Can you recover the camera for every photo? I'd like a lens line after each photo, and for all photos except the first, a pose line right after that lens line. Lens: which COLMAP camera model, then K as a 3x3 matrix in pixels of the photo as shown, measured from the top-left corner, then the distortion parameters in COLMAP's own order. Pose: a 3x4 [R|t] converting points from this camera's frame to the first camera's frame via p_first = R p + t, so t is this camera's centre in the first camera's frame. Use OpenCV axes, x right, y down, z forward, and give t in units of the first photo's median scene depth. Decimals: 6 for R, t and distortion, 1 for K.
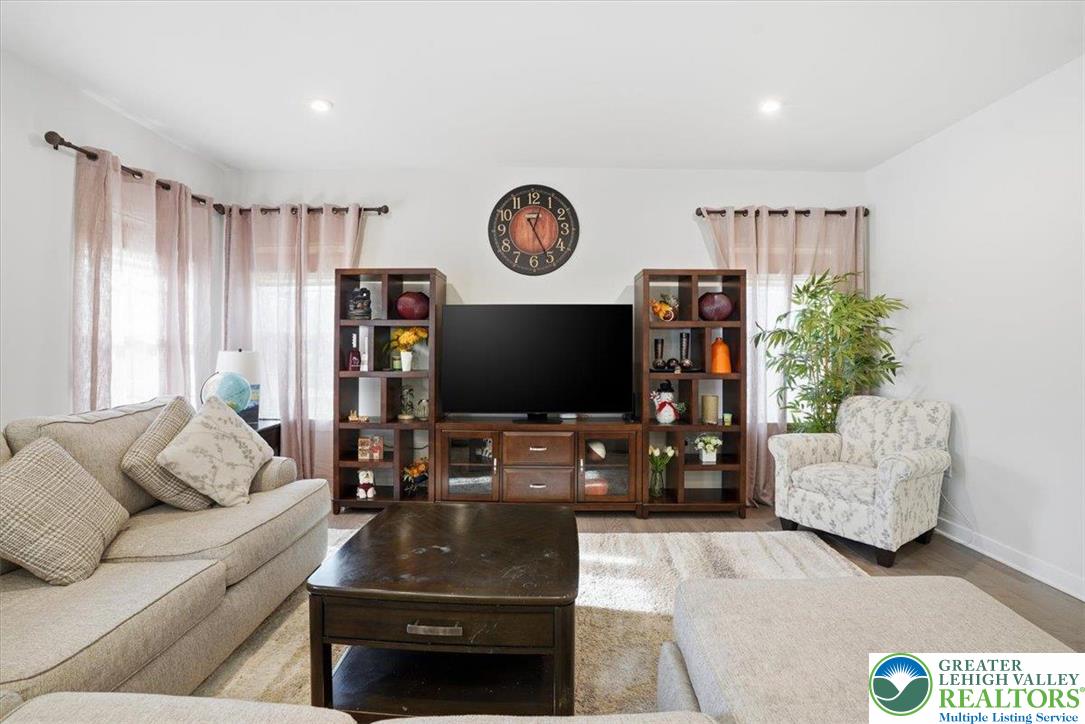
lens RADIAL K [[500.3, 0, 542.8], [0, 500.3, 356.8], [0, 0, 1]] dist [-0.042213, 0.003312]
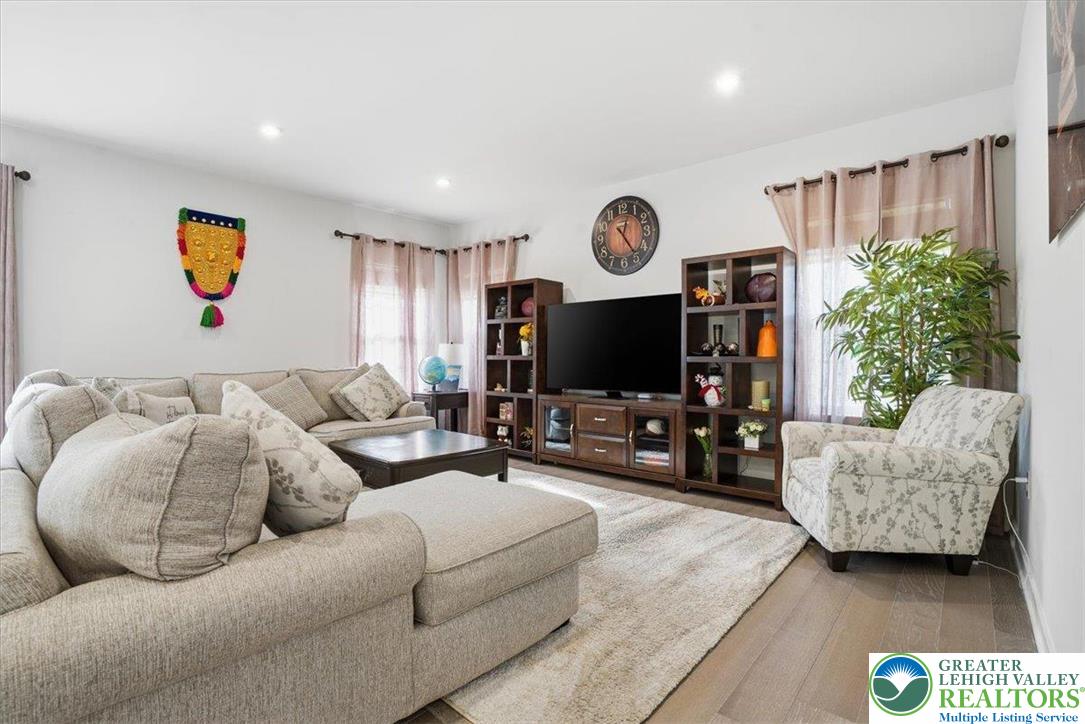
lens RADIAL K [[500.3, 0, 542.2], [0, 500.3, 360.6], [0, 0, 1]] dist [-0.042213, 0.003312]
pose [[0.764339, 0.006233, -0.644785, 0.624070], [-0.008968, 0.999959, -0.000965, 0.042763], [0.644752, 0.006520, 0.764364, -0.010759]]
